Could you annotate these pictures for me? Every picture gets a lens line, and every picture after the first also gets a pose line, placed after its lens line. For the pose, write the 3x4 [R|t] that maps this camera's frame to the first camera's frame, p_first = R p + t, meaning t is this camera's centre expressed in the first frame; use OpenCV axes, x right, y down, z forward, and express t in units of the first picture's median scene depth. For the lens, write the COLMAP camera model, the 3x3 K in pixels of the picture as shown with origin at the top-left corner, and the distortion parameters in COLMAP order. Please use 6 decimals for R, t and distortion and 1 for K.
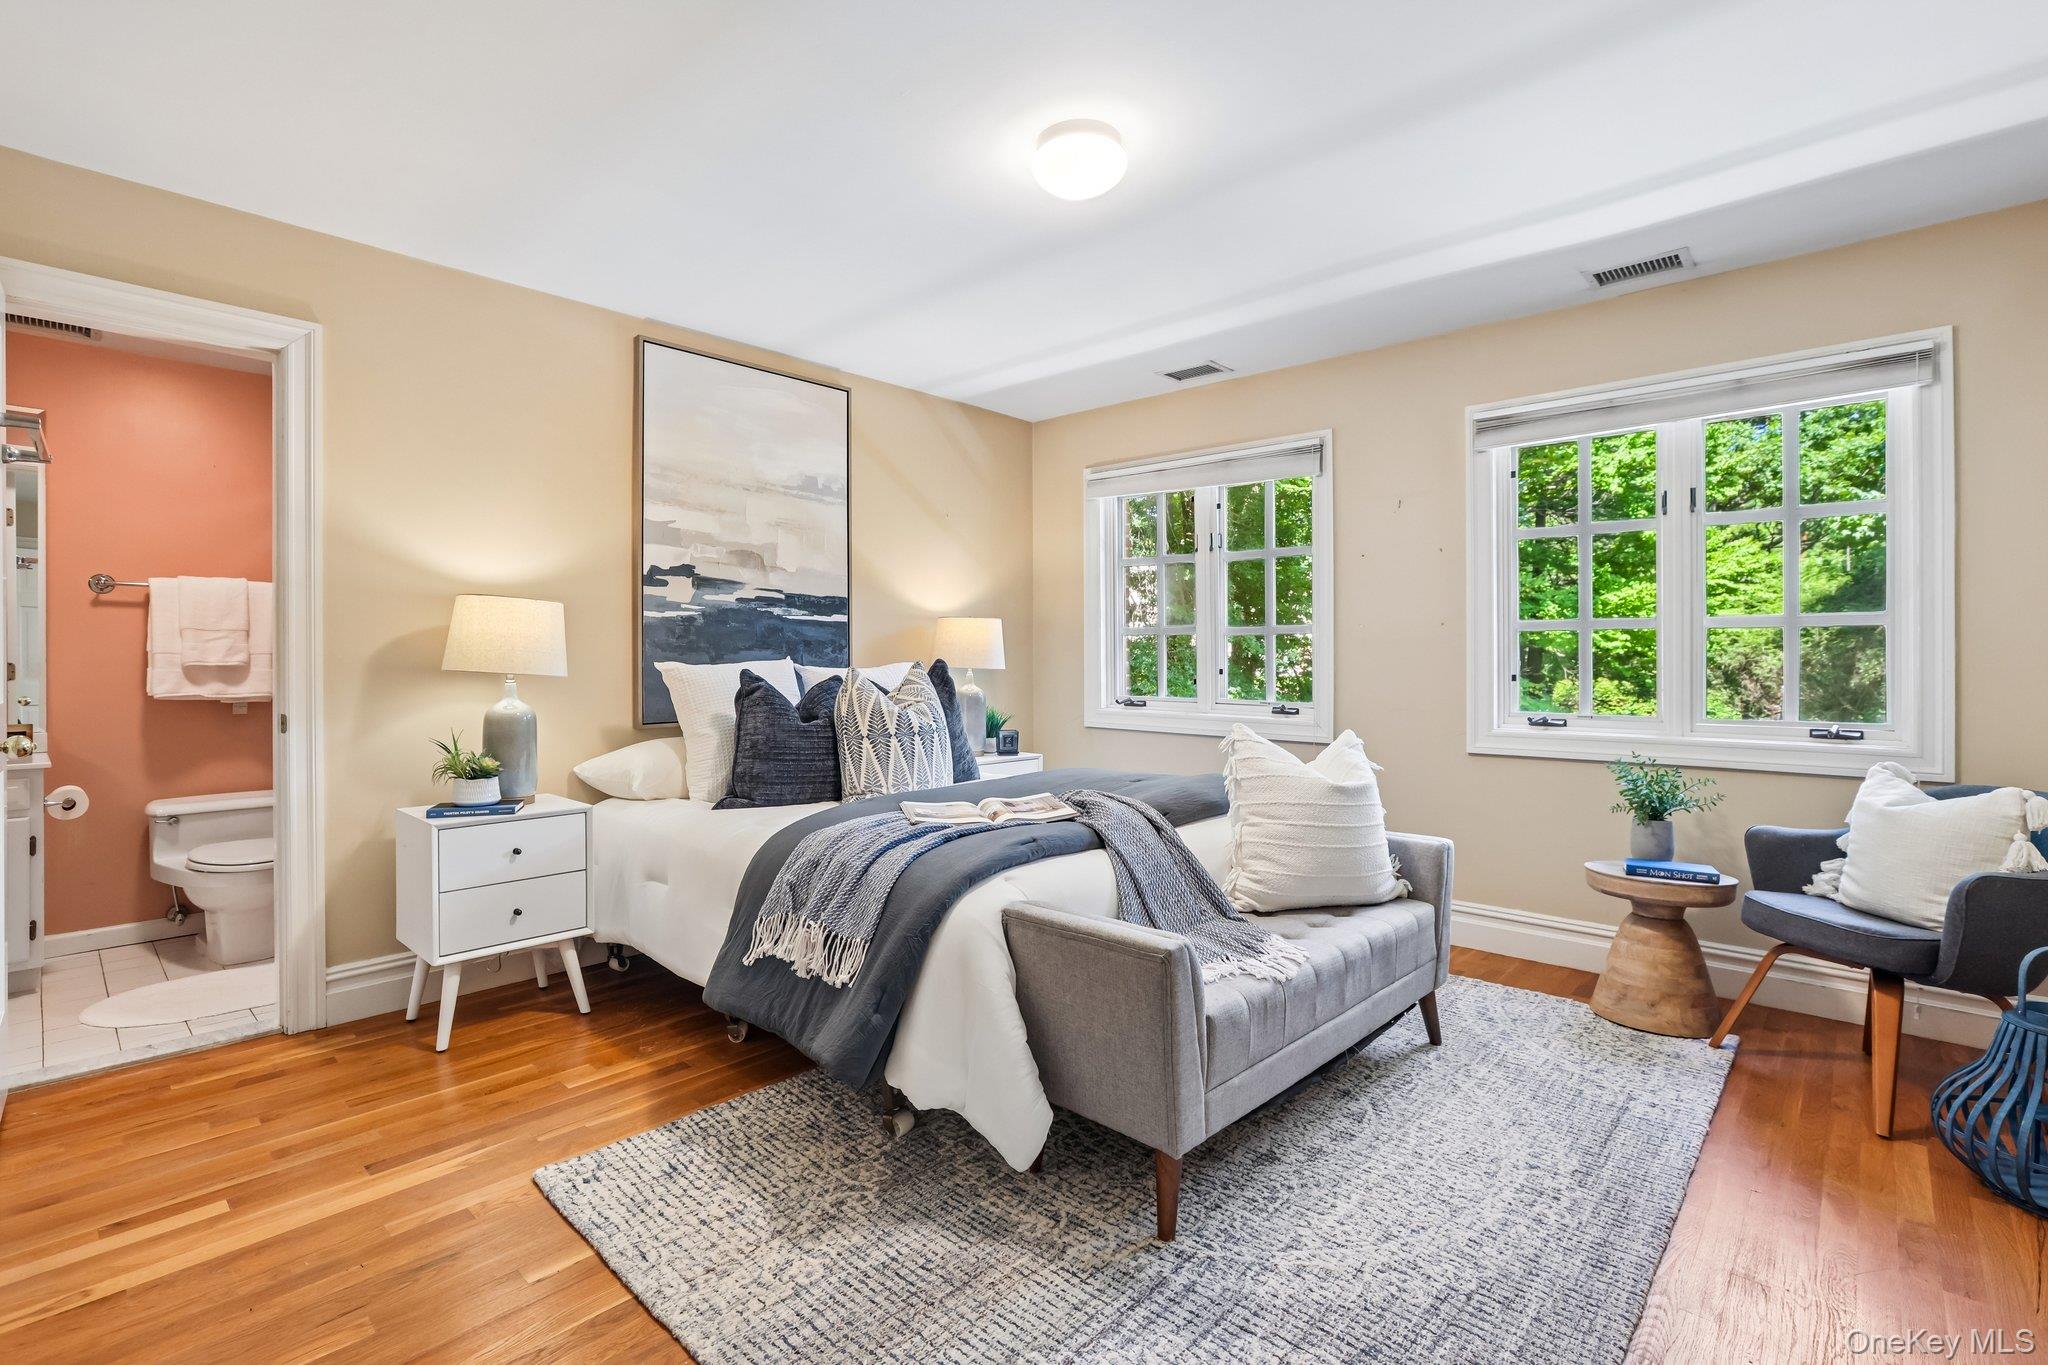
lens RADIAL K [[950.9, 0, 1032.2], [0, 950.9, 667.6], [0, 0, 1]] dist [-0.041695, 0.013564]
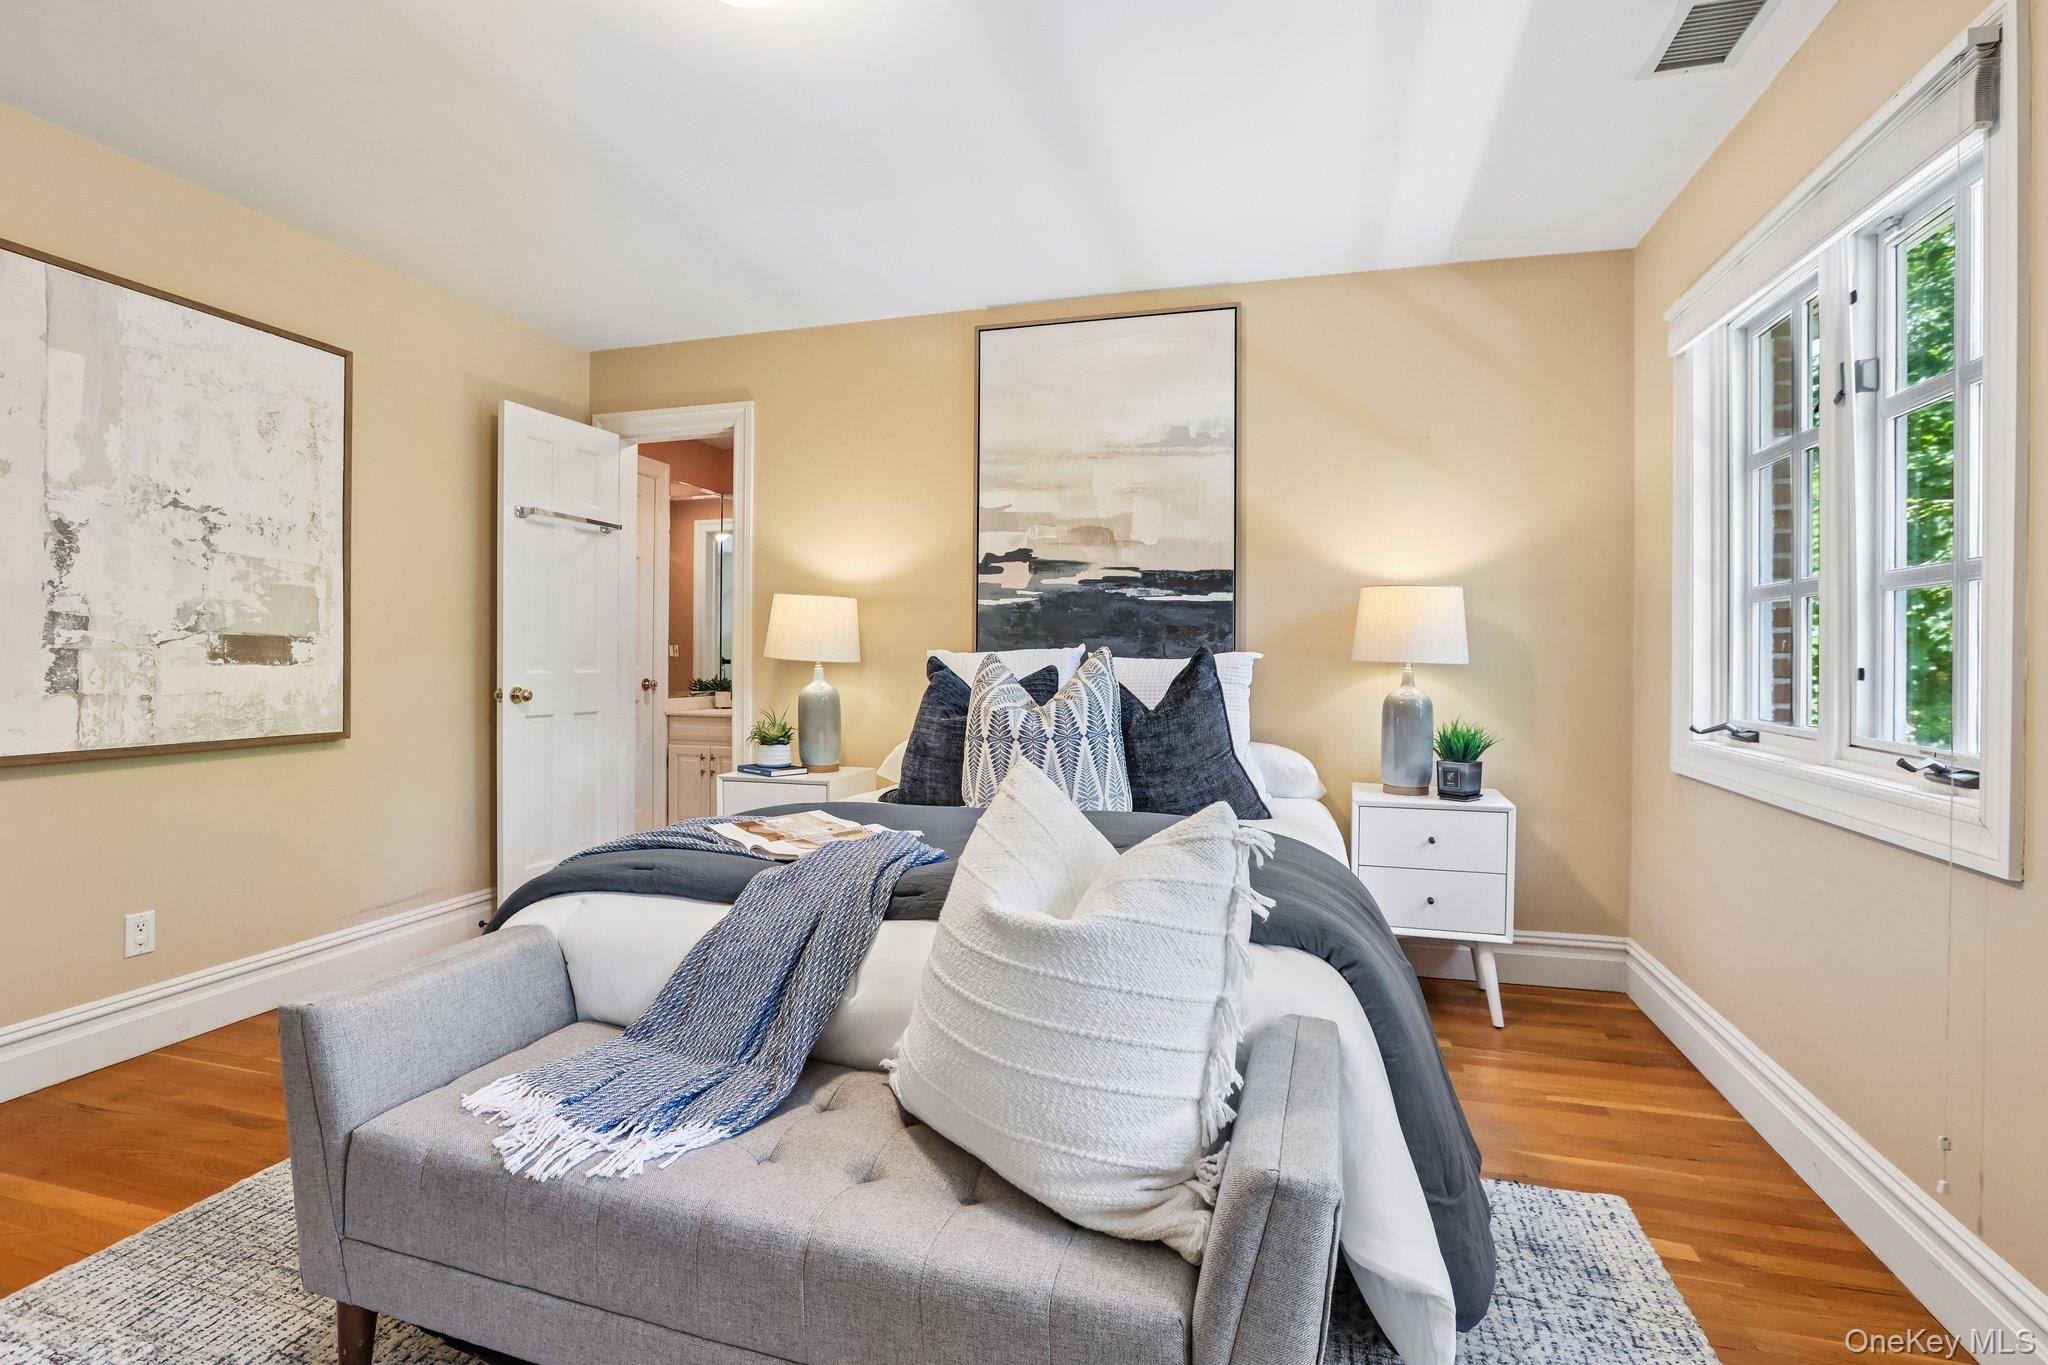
lens RADIAL K [[950.9, 0, 1021.7], [0, 950.9, 693.4], [0, 0, 1]] dist [-0.041695, 0.013564]
pose [[0.450173, 0.045158, -0.891799, 0.477500], [-0.010701, 0.998921, 0.045181, -0.005178], [0.892877, -0.010796, 0.450170, 0.529900]]
